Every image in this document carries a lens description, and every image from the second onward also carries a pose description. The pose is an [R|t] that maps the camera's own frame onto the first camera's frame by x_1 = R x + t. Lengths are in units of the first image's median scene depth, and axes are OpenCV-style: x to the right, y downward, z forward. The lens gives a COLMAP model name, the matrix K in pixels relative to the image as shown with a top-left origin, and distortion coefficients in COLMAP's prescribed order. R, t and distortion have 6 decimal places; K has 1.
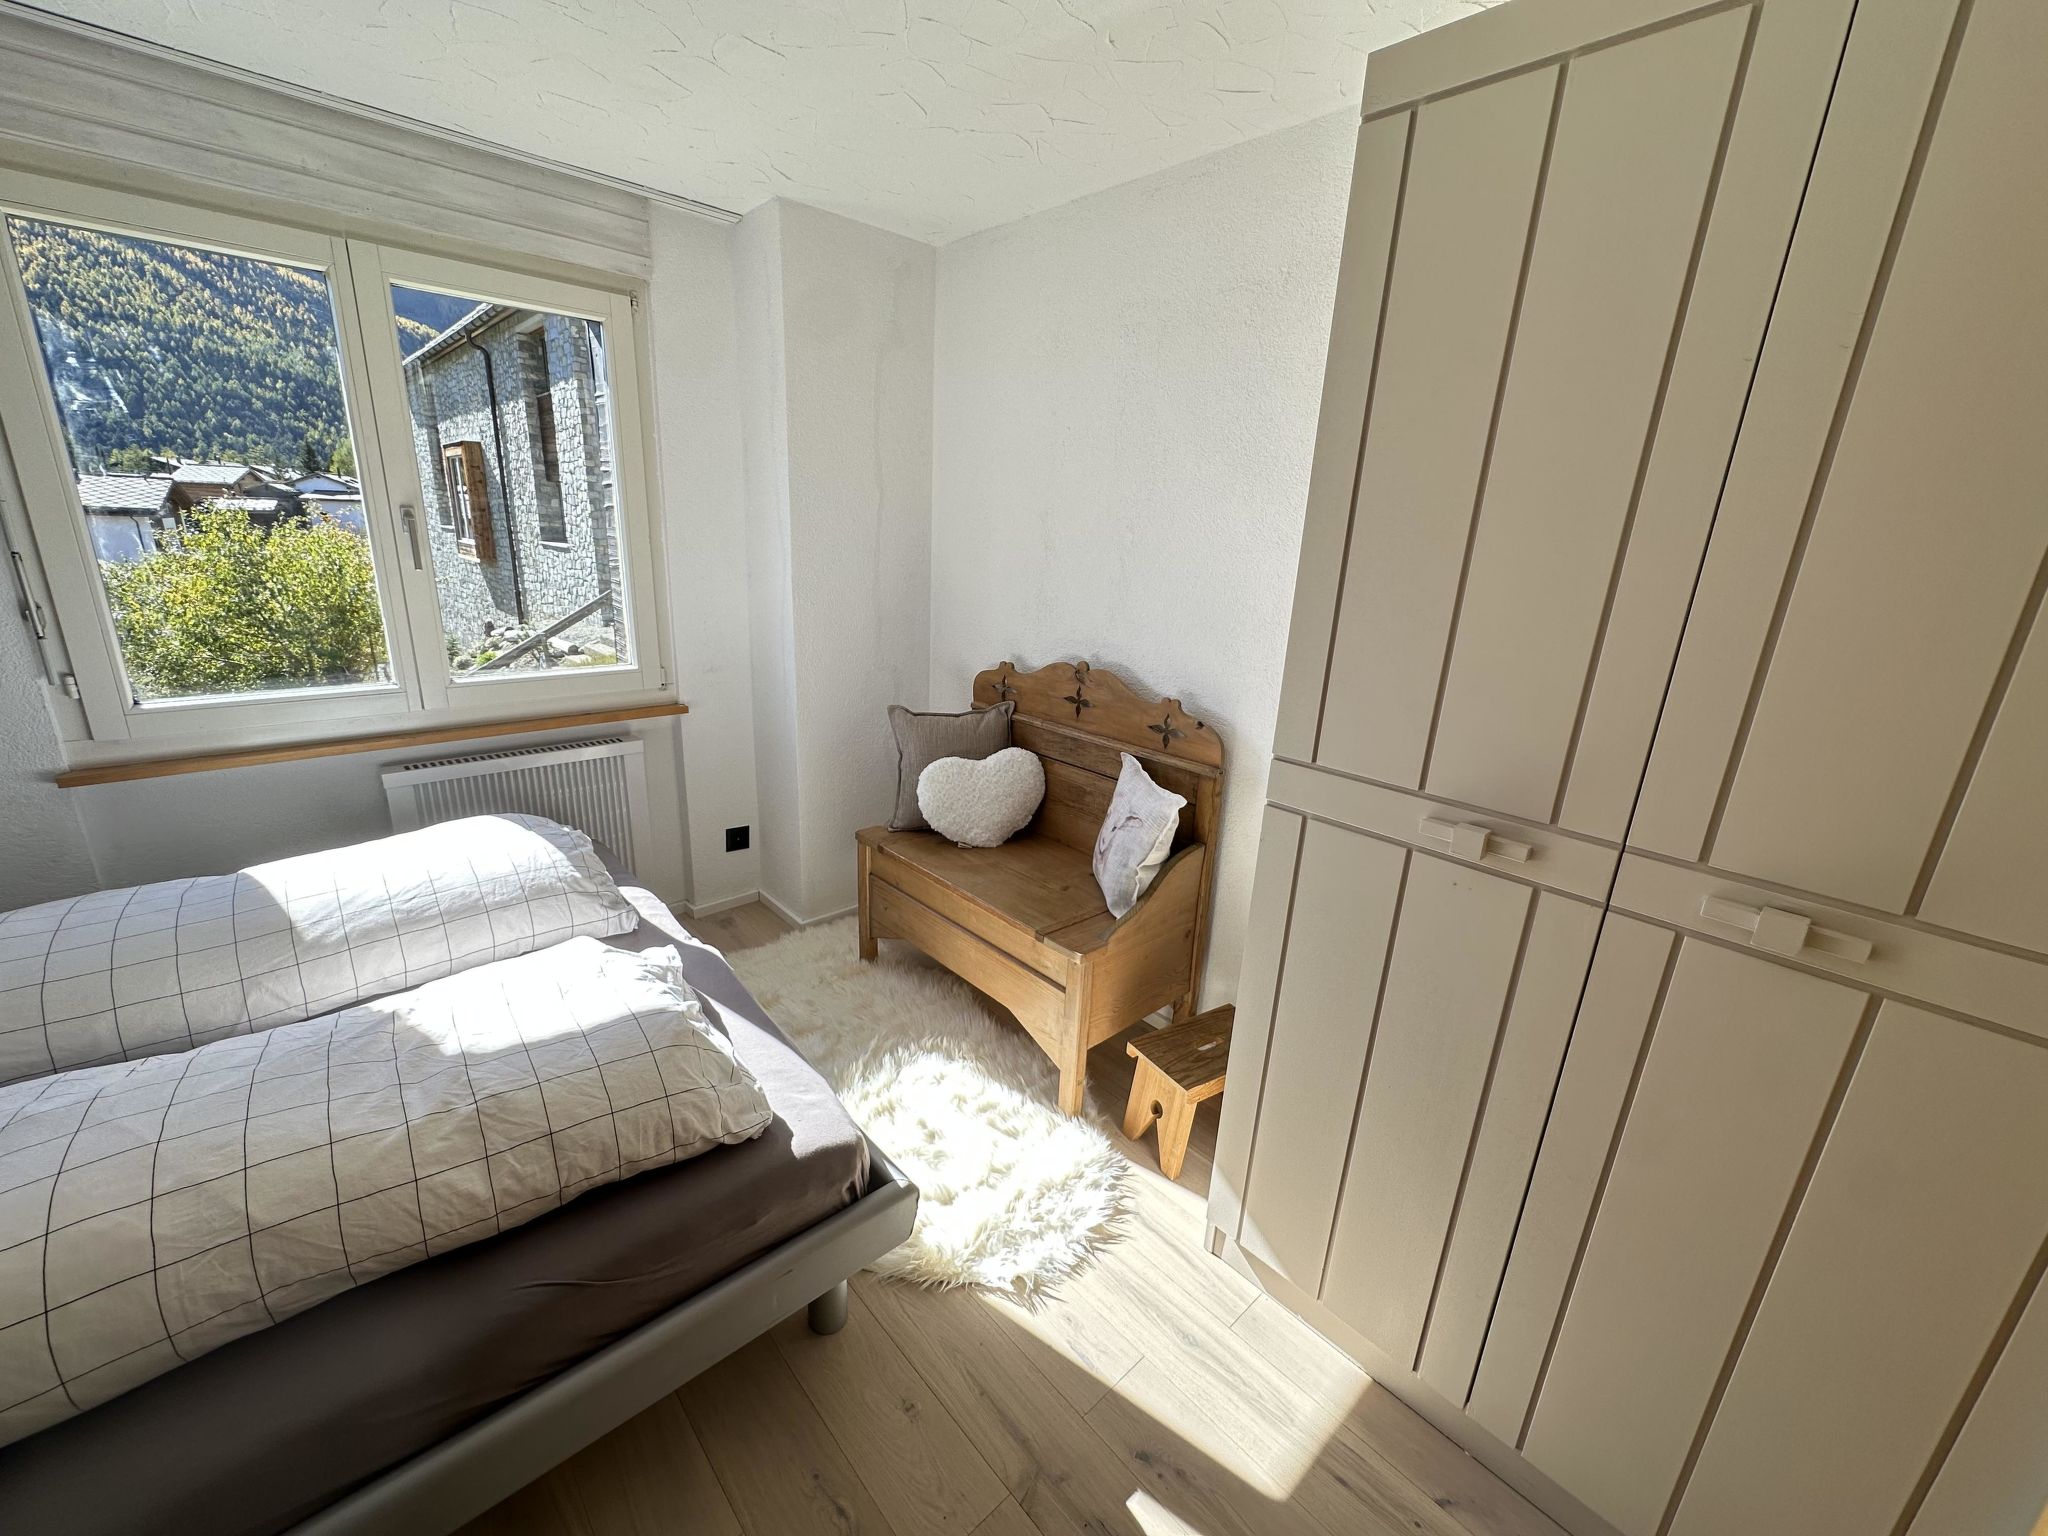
lens RADIAL K [[819.3, 0, 1020.3], [0, 819.3, 769.6], [0, 0, 1]] dist [-0.003946, 0.000038]
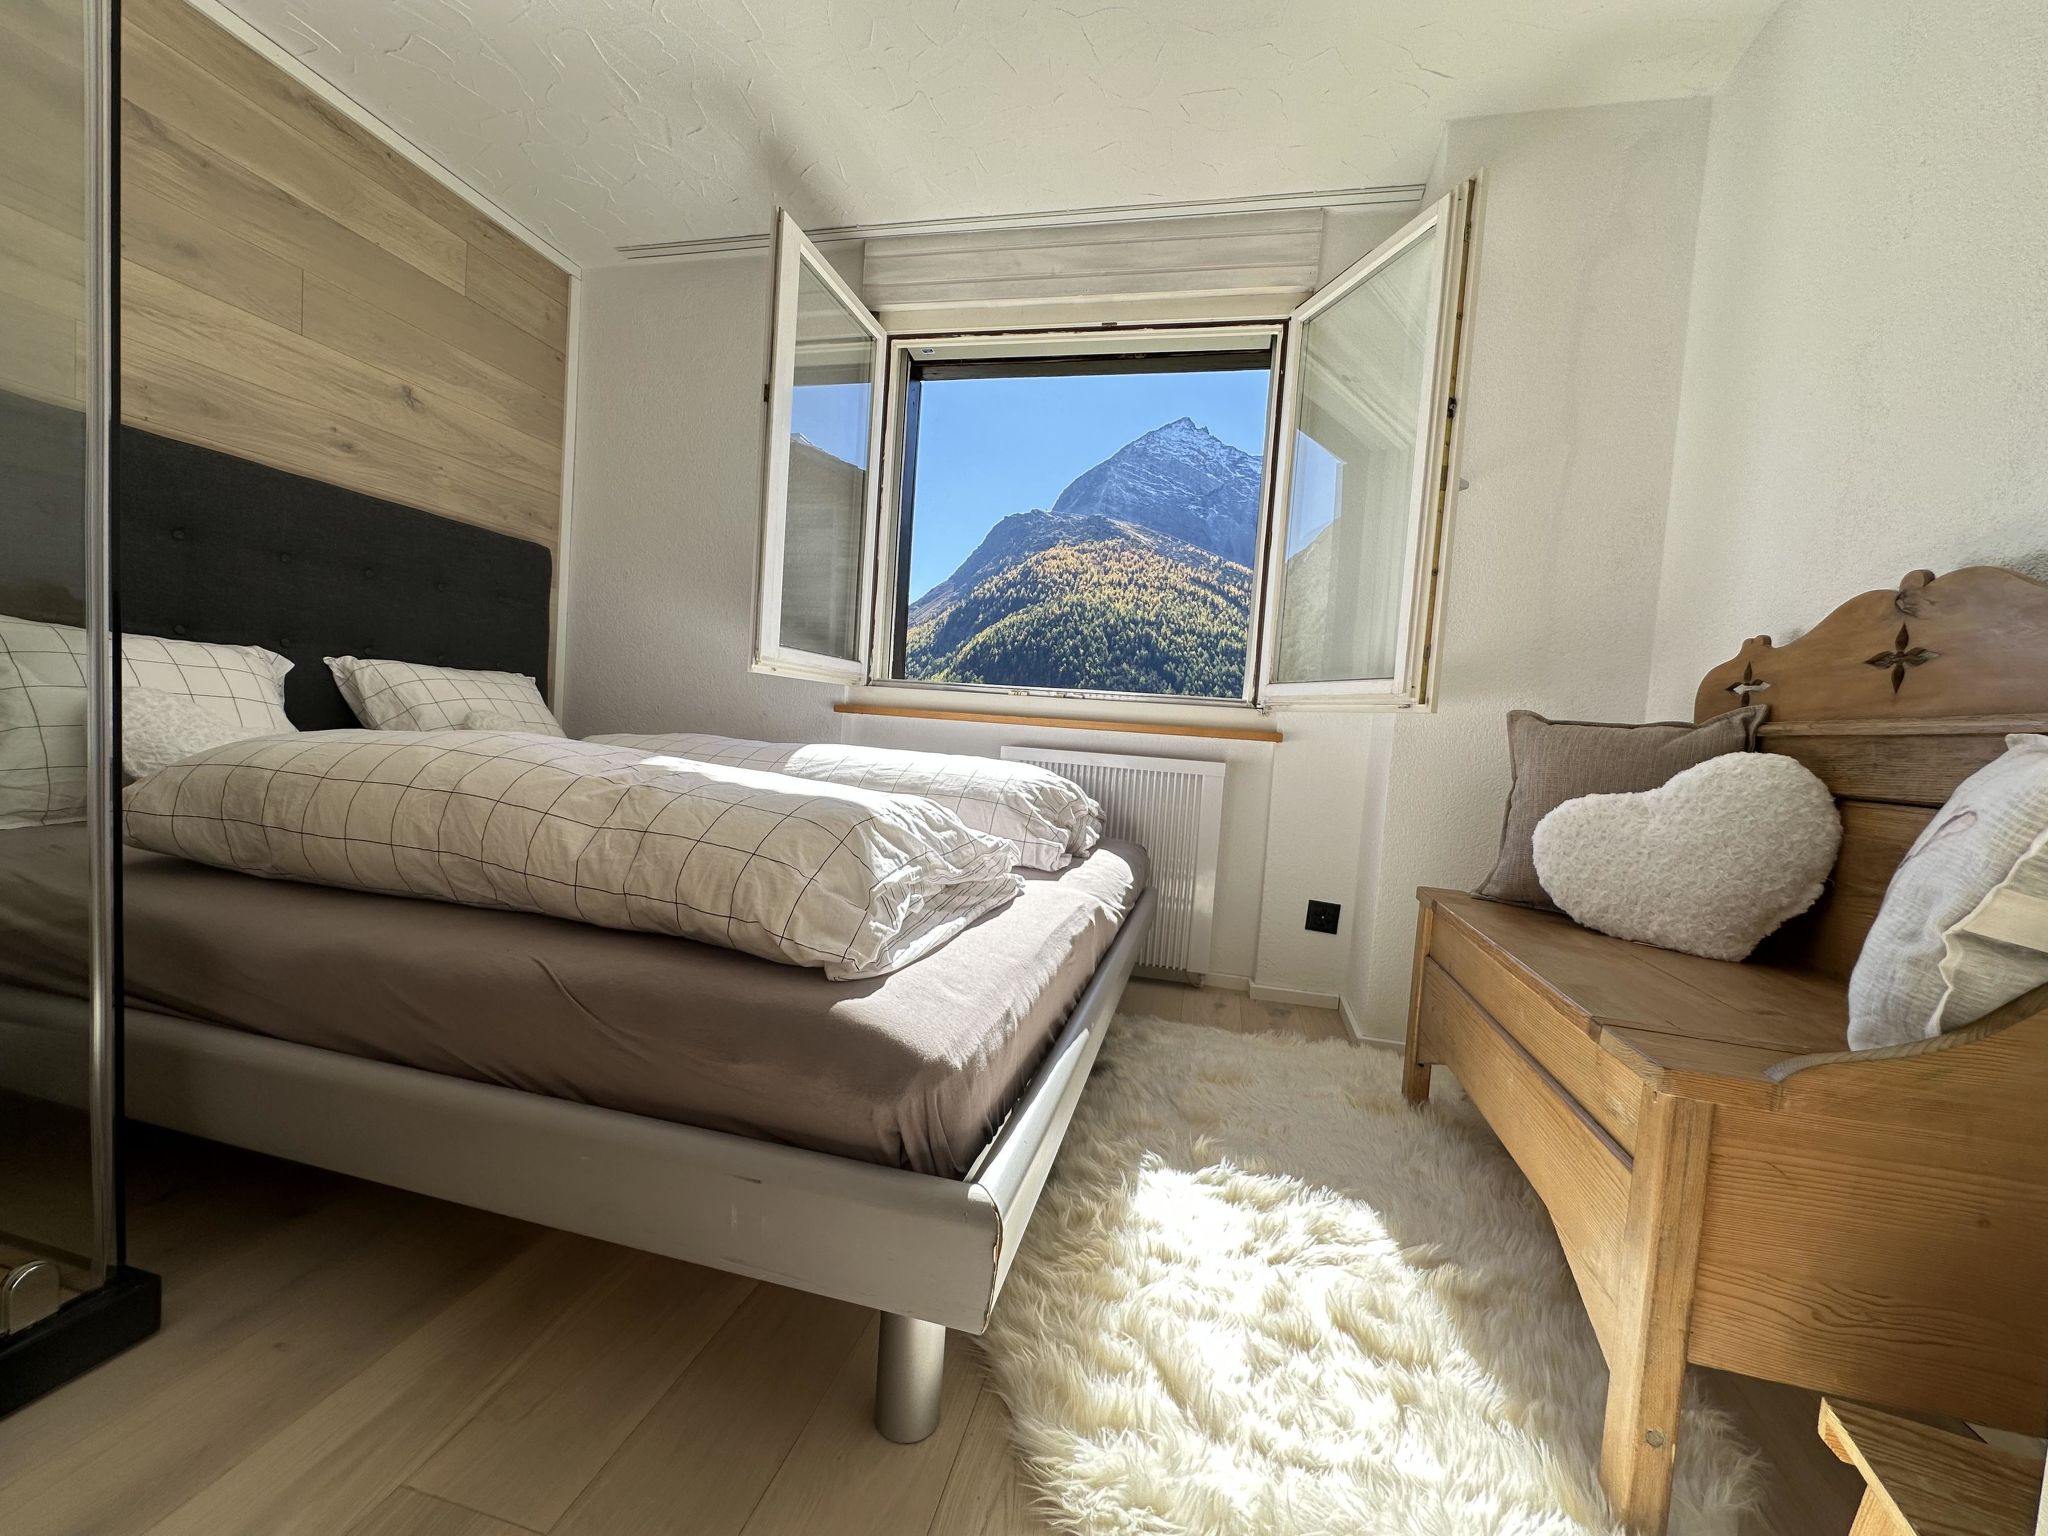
lens RADIAL K [[819.3, 0, 1024.1], [0, 819.3, 771.5], [0, 0, 1]] dist [-0.003946, 0.000038]
pose [[0.560360, 0.038281, -0.827364, 0.168702], [-0.281042, 0.948454, -0.146462, 0.176243], [0.779110, 0.314595, 0.542234, 0.361882]]
